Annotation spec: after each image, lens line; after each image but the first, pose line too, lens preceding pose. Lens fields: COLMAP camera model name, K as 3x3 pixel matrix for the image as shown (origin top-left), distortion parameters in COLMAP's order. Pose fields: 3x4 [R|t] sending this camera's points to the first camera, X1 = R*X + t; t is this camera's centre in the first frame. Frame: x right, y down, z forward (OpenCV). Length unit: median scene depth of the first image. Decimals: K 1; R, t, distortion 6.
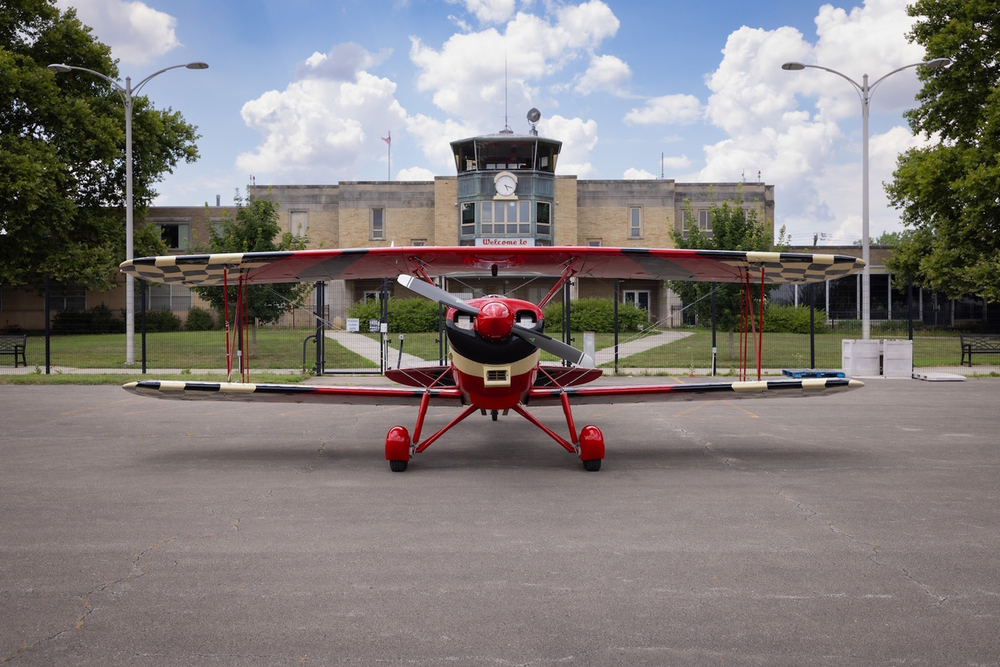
lens RADIAL K [[1030.3, 0, 500.0], [0, 1030.3, 339.0], [0, 0, 1]] dist [-0.003366, 0.000000]
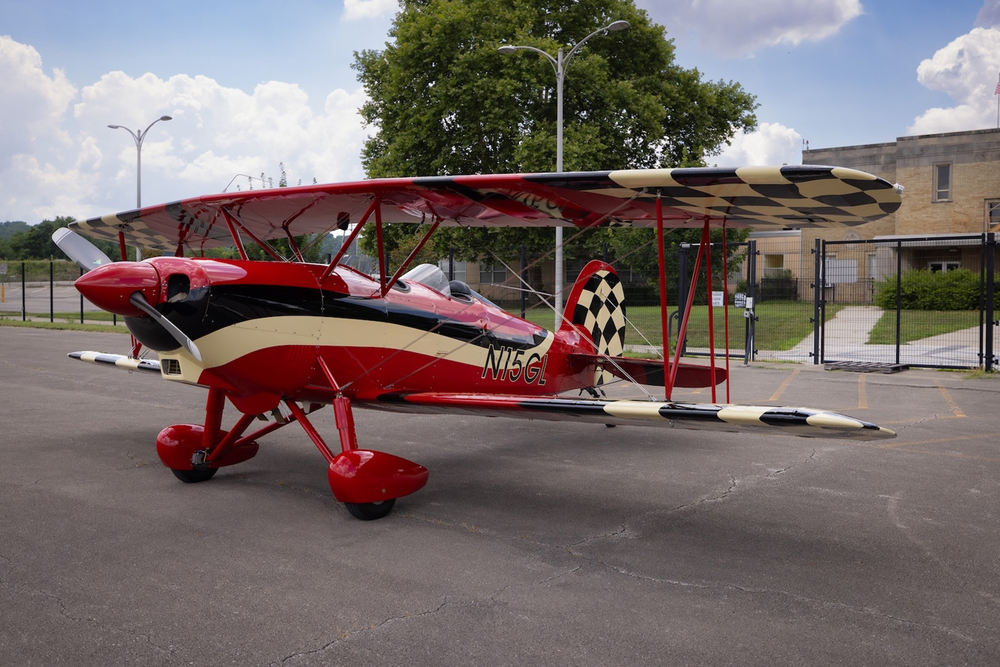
lens RADIAL K [[989.8, 0, 500.1], [0, 989.8, 327.0], [0, 0, 1]] dist [0.012733, 0.000000]
pose [[0.772920, 0.029216, -0.633830, 0.124226], [-0.019938, 0.999564, 0.021761, -0.002358], [0.634190, -0.004182, 0.773166, 0.125264]]
